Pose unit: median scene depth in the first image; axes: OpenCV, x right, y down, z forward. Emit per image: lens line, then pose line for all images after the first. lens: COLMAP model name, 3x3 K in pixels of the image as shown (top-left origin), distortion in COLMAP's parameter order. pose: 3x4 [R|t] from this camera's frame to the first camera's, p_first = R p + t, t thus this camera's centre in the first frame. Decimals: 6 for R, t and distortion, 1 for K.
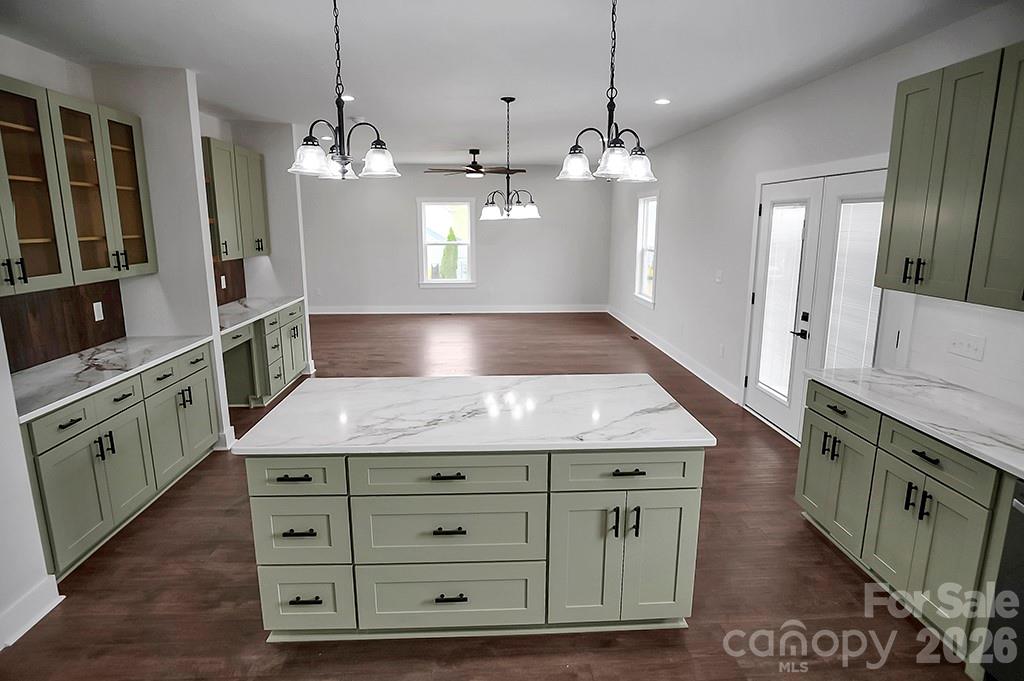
lens RADIAL K [[563.4, 0, 512.0], [0, 563.4, 340.5], [0, 0, 1]] dist [-0.026973, 0.000169]
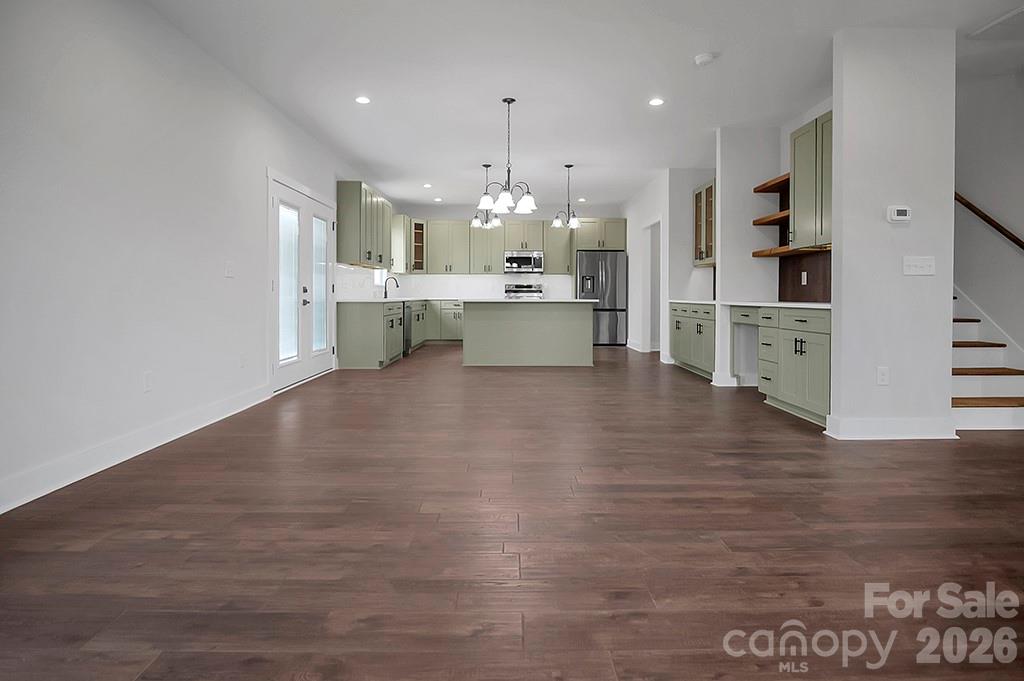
lens RADIAL K [[563.7, 0, 513.6], [0, 563.7, 304.9], [0, 0, 1]] dist [-0.026175, 0.001000]
pose [[-0.999143, -0.004213, 0.041179, -0.114626], [0.004975, 0.975373, 0.220504, -0.540633], [-0.041094, 0.220520, -0.974516, 4.042051]]
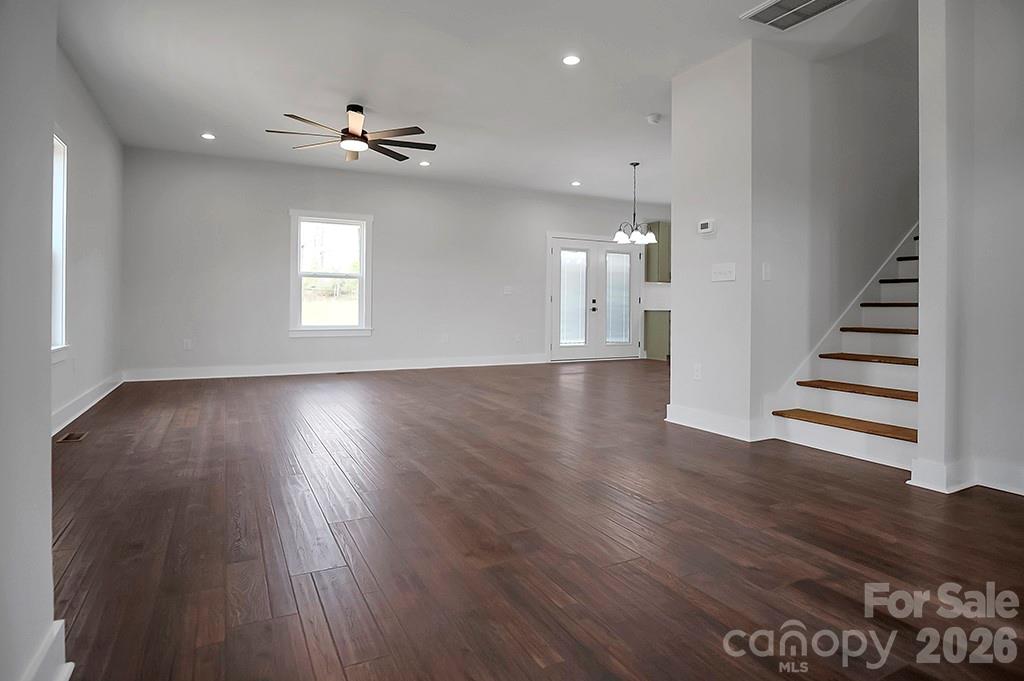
lens RADIAL K [[563.7, 0, 513.6], [0, 563.7, 304.9], [0, 0, 1]] dist [-0.026175, 0.001000]
pose [[-0.416917, -0.001410, 0.908943, -2.333529], [0.177036, 0.980722, 0.082725, -0.458220], [-0.891537, 0.195405, -0.408630, 3.732608]]
